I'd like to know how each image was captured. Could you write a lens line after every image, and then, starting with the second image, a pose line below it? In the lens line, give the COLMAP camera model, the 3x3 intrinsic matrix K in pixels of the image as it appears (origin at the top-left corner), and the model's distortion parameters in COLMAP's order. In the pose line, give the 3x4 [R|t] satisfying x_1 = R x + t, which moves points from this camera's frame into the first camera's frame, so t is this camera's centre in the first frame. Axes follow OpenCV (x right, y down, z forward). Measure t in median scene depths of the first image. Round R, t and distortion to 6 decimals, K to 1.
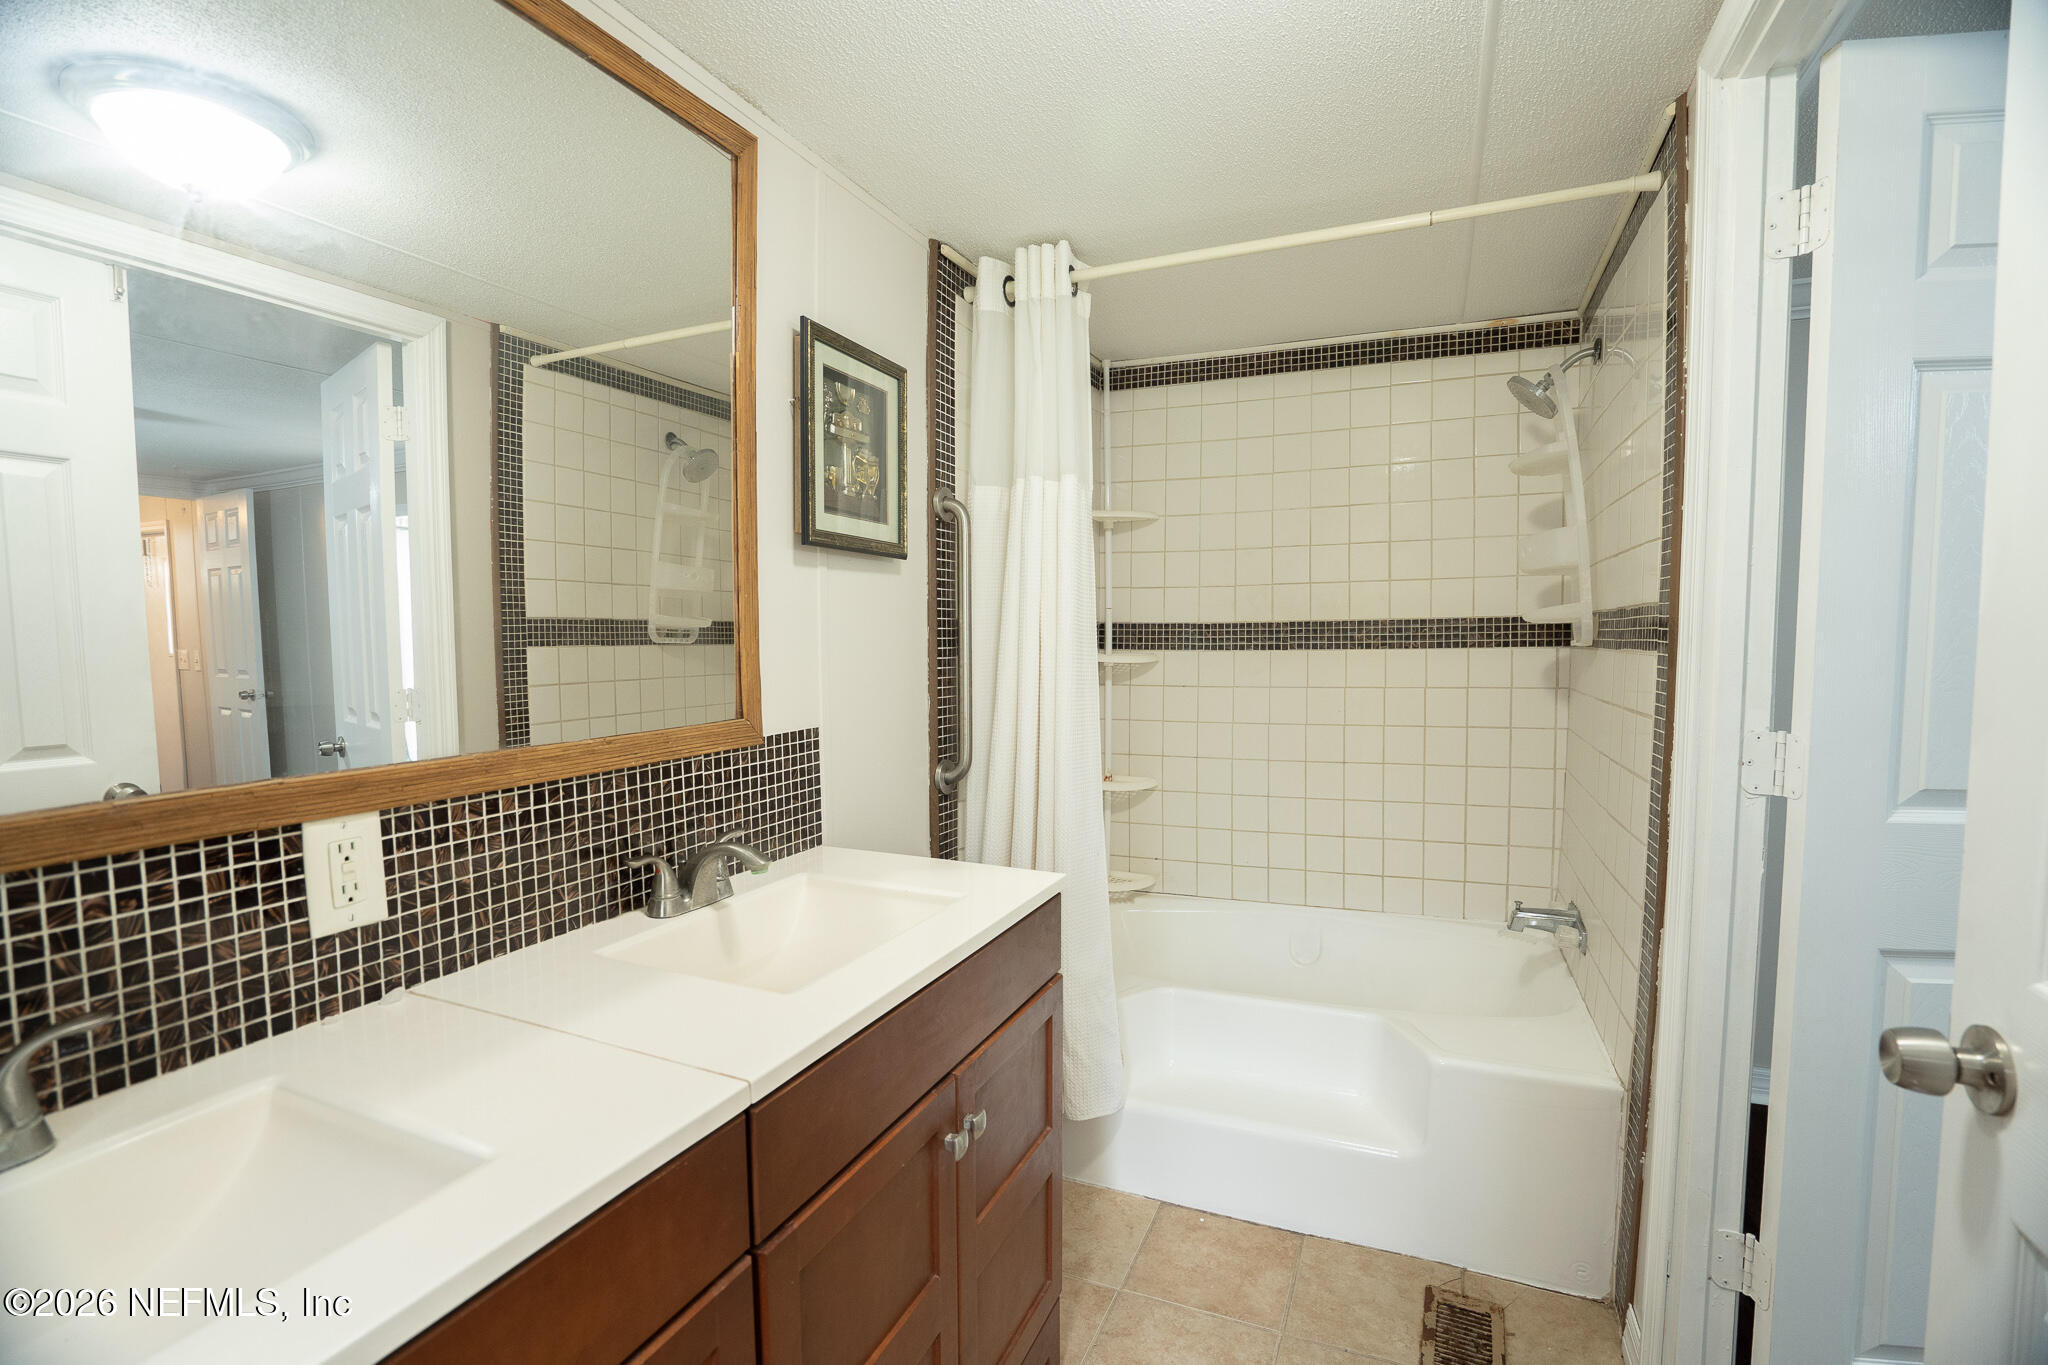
lens RADIAL K [[949.2, 0, 1023.7], [0, 949.2, 688.1], [0, 0, 1]] dist [-0.059266, 0.023171]
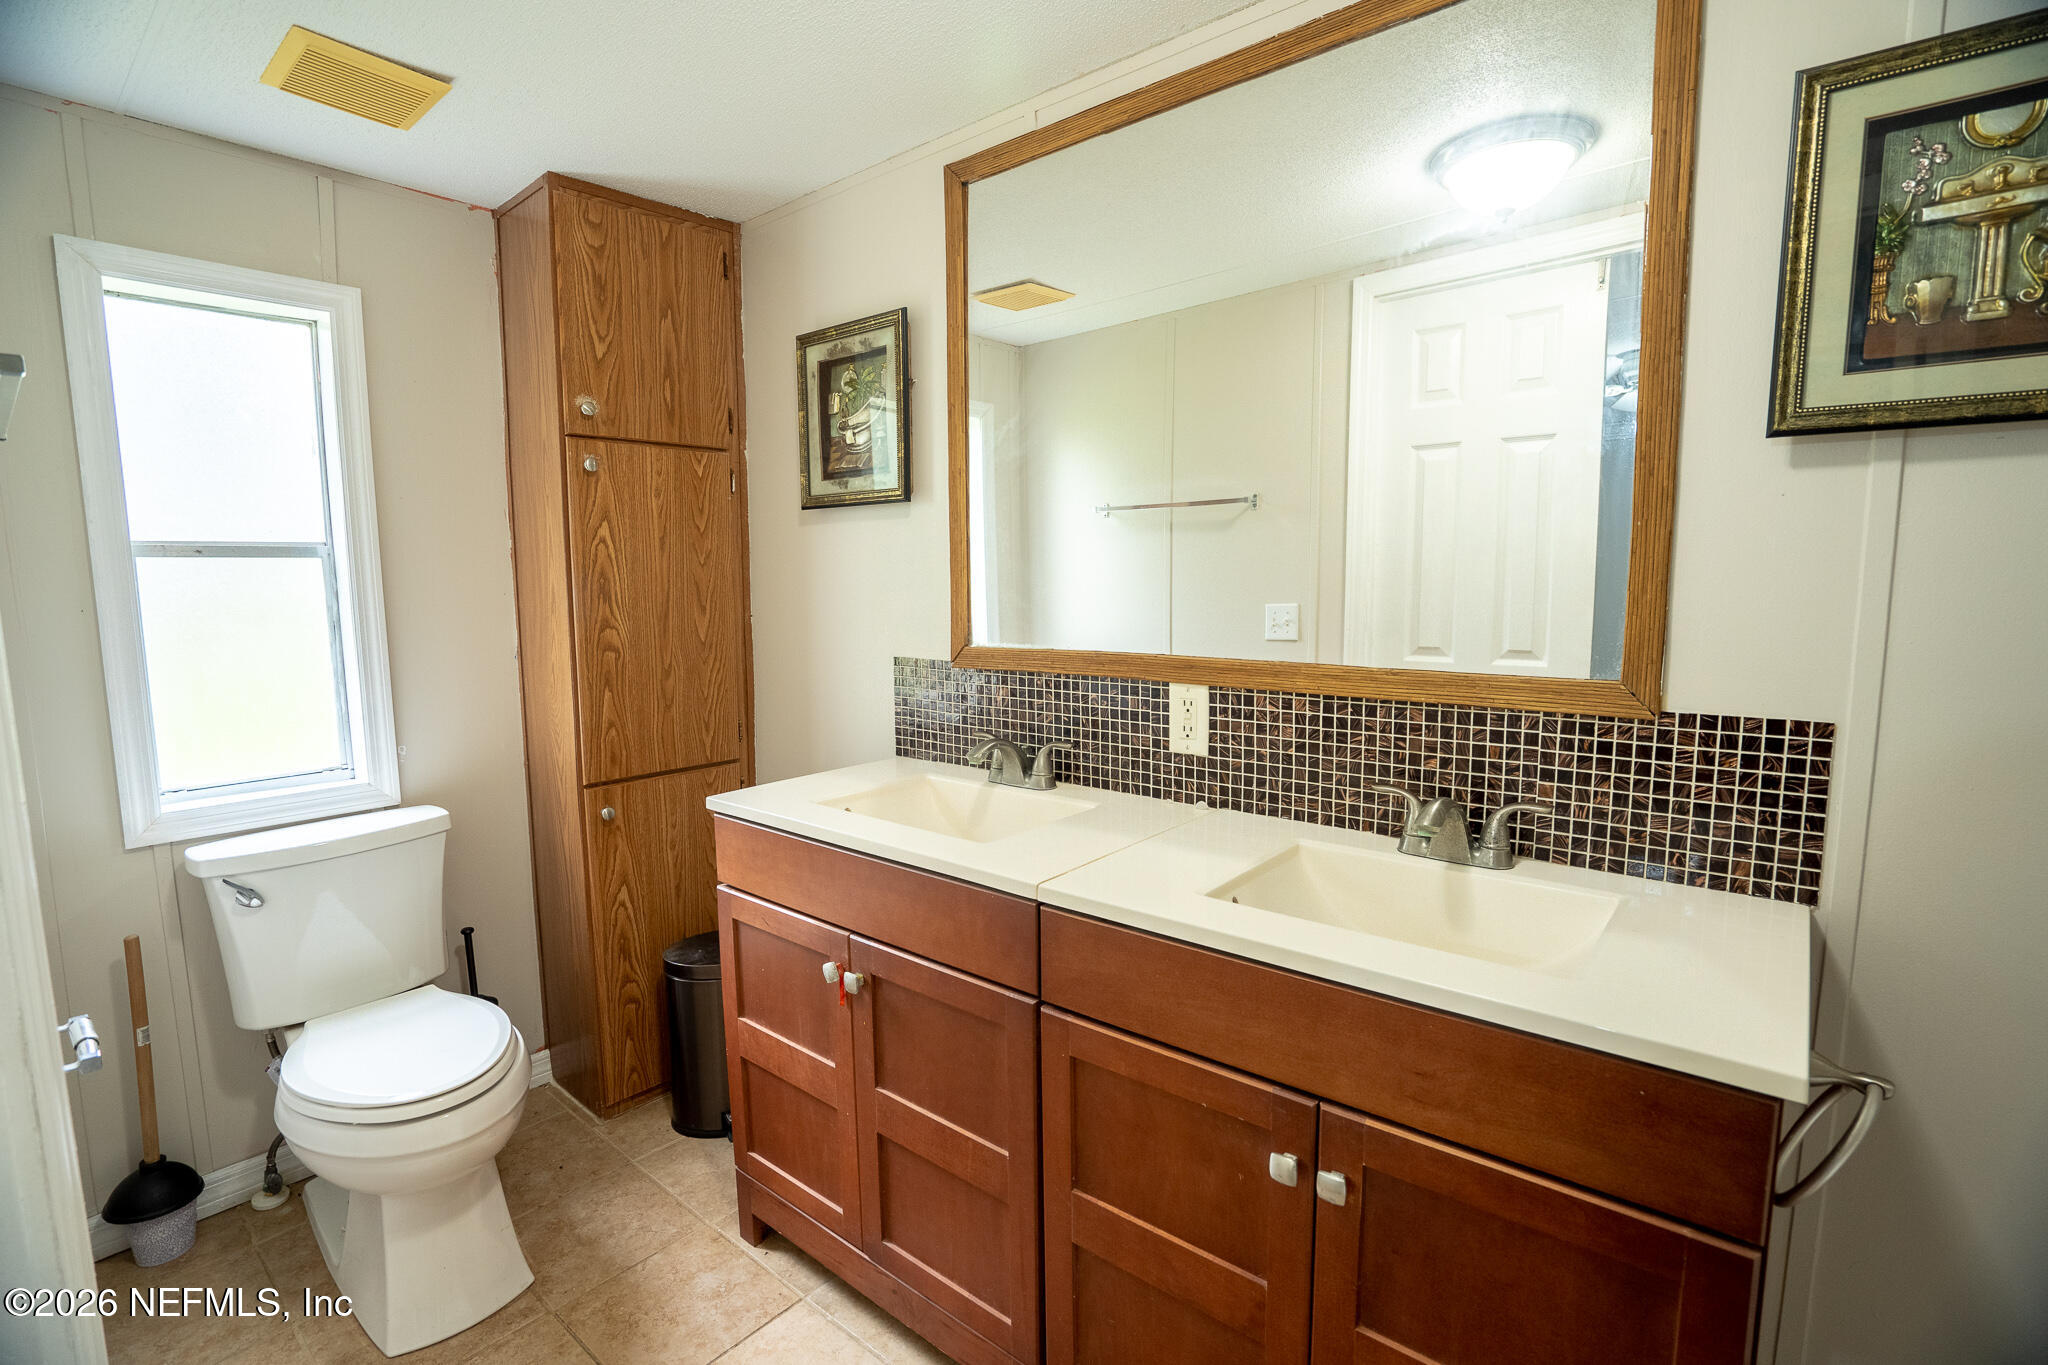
lens RADIAL K [[949.2, 0, 1023.7], [0, 949.2, 688.1], [0, 0, 1]] dist [-0.059266, 0.023171]
pose [[-0.284533, 0.122533, -0.950803, 0.775903], [-0.048250, 0.988711, 0.141857, -0.063954], [0.957451, 0.086239, -0.275408, 0.987305]]
